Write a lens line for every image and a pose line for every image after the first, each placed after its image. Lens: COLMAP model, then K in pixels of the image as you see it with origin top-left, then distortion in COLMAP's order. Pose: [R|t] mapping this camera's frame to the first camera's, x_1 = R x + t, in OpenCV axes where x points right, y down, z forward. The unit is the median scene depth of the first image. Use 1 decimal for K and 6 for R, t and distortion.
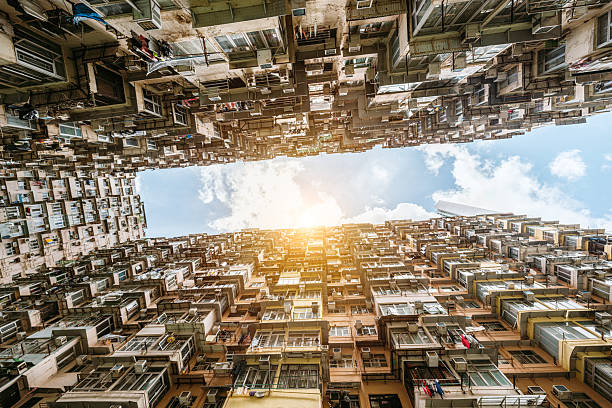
lens RADIAL K [[251.9, 0, 303.6], [0, 251.9, 204.7], [0, 0, 1]] dist [0.007216, 0.000199]
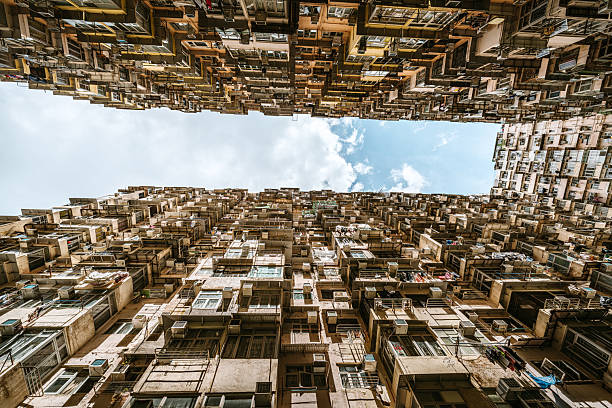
lens RADIAL K [[251.9, 0, 303.6], [0, 251.9, 204.7], [0, 0, 1]] dist [0.007216, 0.000199]
pose [[-0.993145, -0.116870, 0.001829, 0.104557], [0.110725, -0.945701, -0.305597, 0.082961], [0.037445, -0.303300, 0.952159, 0.003667]]
